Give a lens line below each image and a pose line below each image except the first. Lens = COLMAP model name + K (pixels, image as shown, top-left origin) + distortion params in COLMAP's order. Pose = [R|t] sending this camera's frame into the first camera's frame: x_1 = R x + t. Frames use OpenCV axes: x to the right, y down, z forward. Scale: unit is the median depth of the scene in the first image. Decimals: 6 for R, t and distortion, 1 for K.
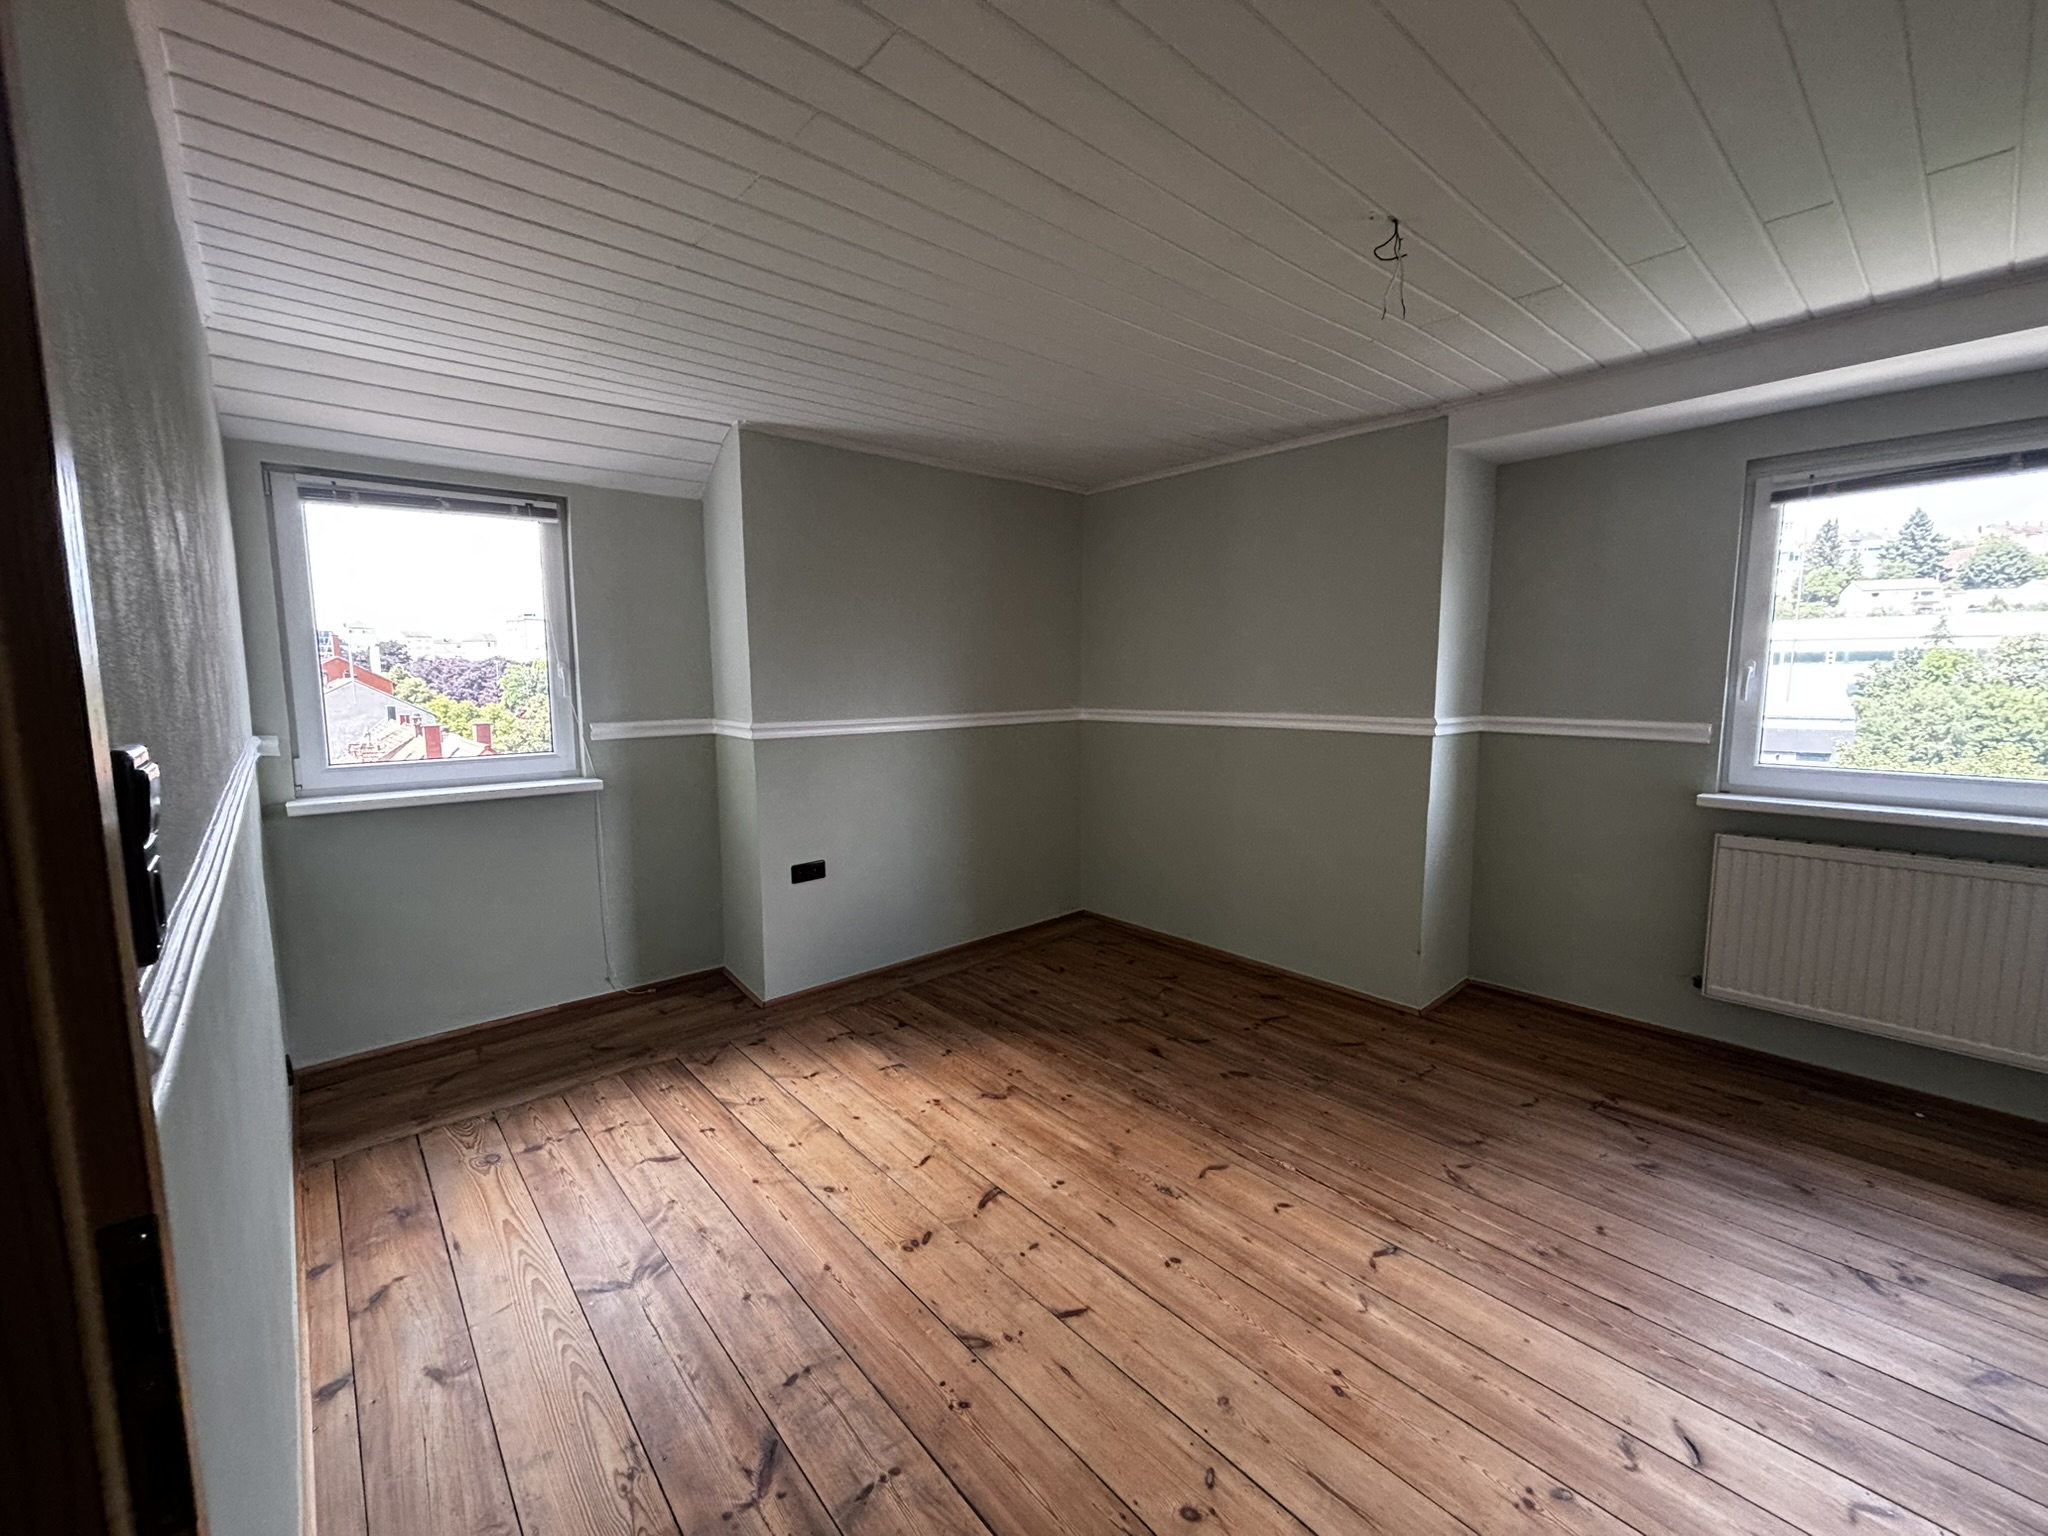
lens RADIAL K [[832.1, 0, 1022.3], [0, 832.1, 777.8], [0, 0, 1]] dist [0.002018, 0.001221]
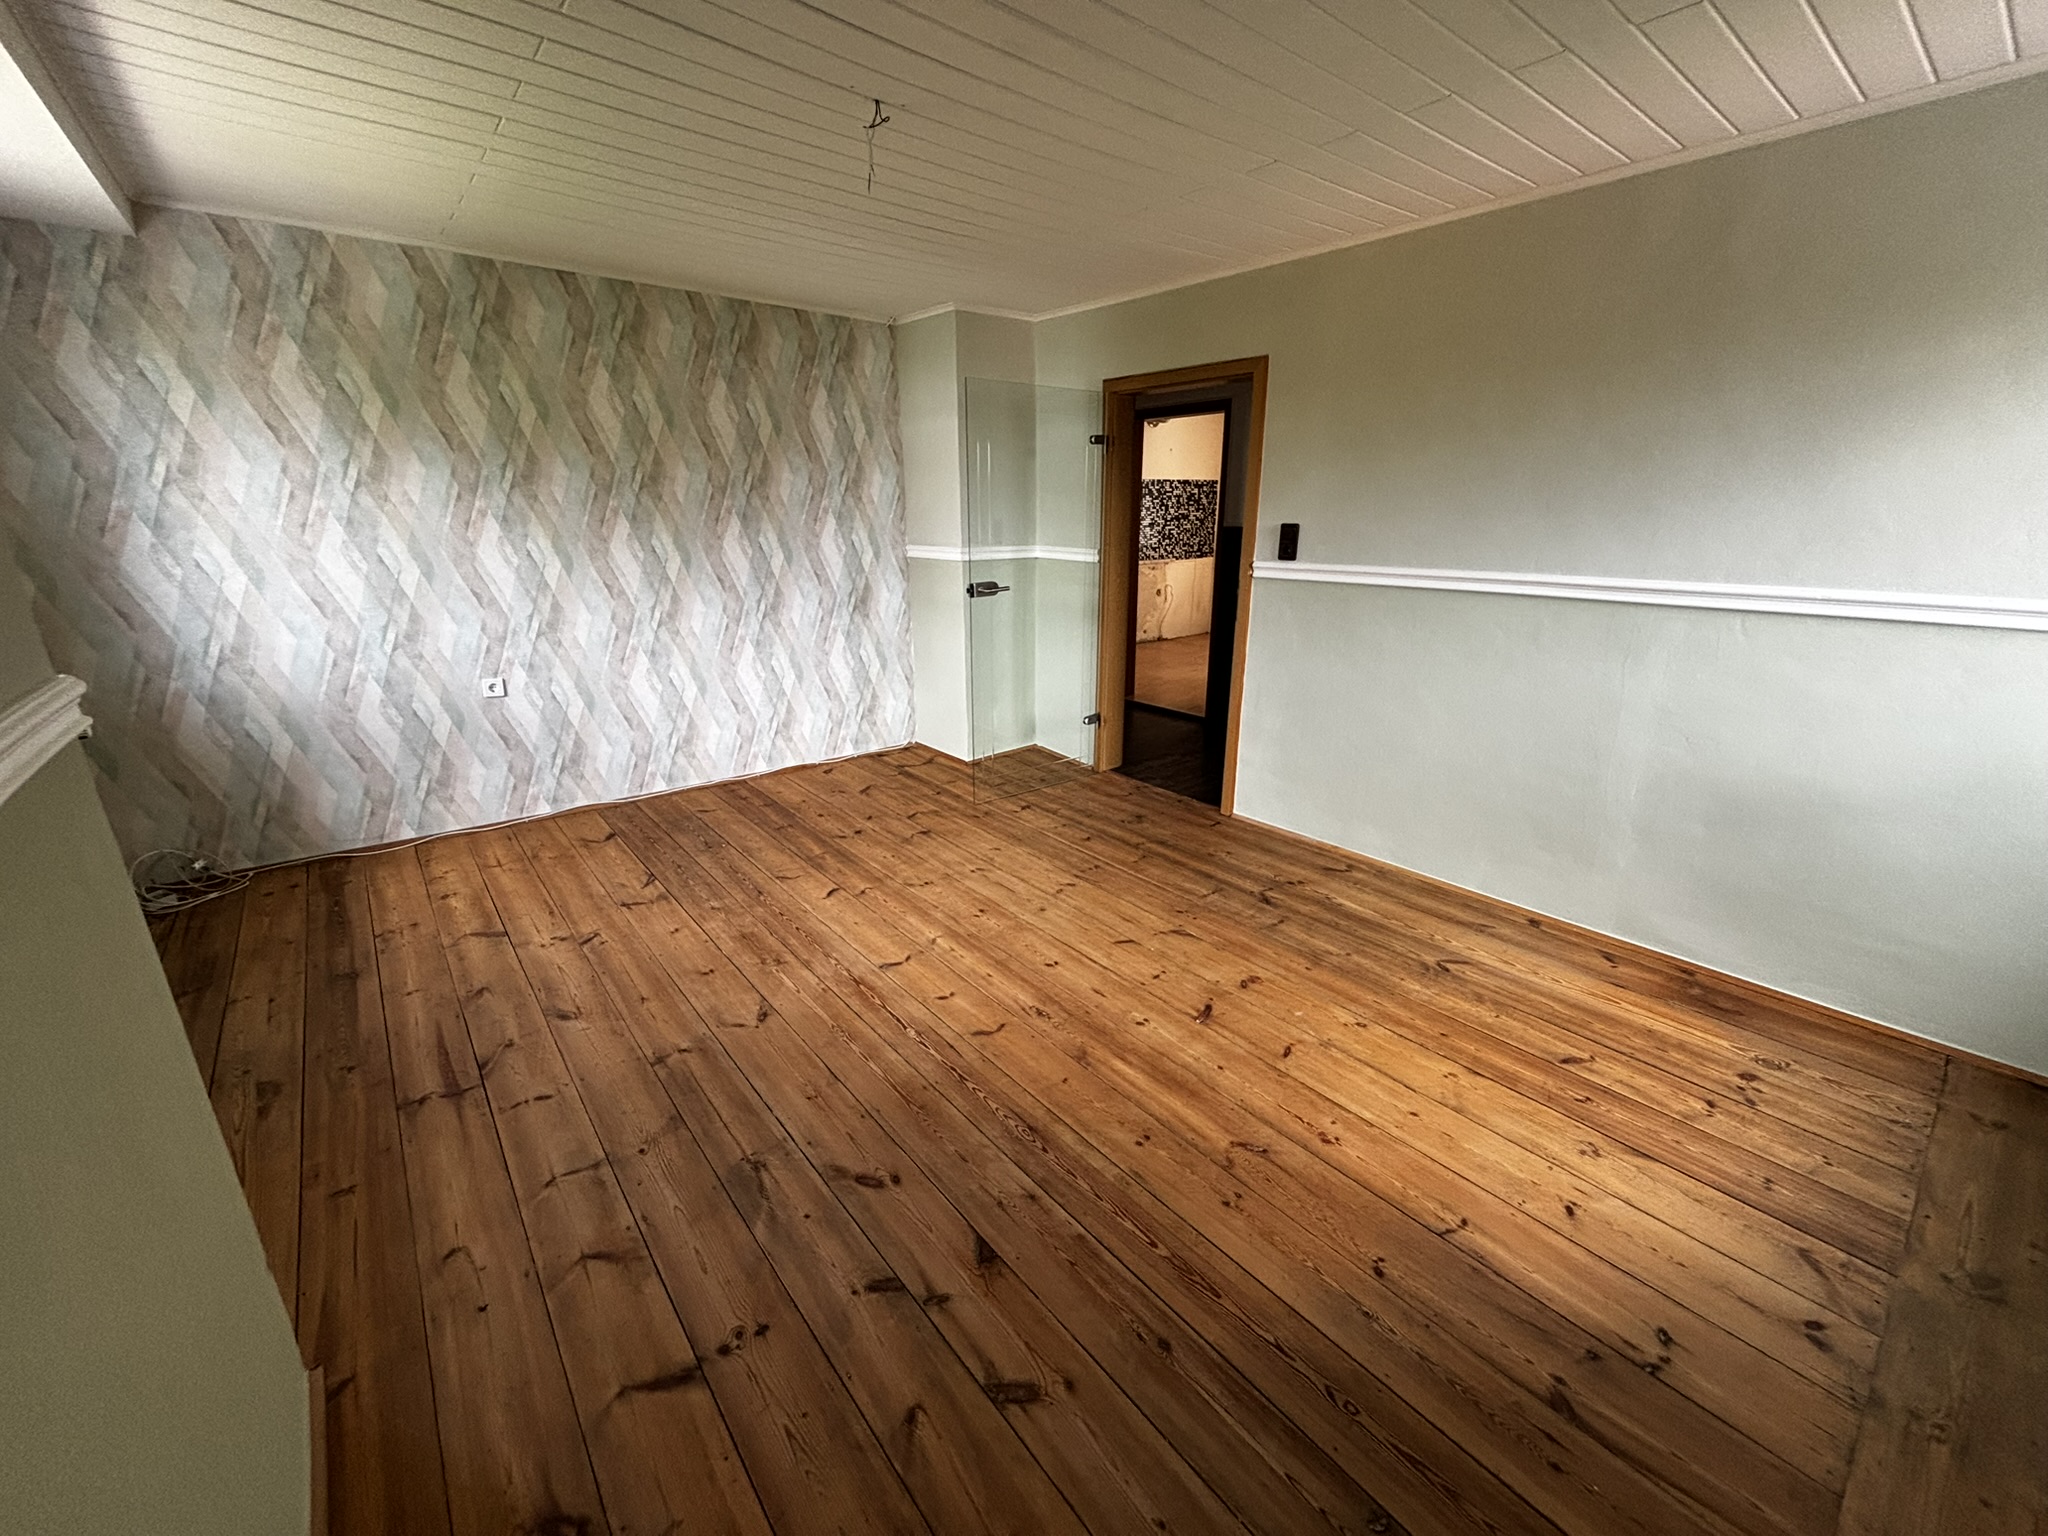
lens RADIAL K [[832.1, 0, 1014.8], [0, 832.1, 769.0], [0, 0, 1]] dist [0.002018, 0.001221]
pose [[-0.999197, -0.008240, 0.039203, 0.165016], [0.008928, 0.908195, 0.418453, -0.239450], [-0.039052, 0.418467, -0.907392, 1.821034]]
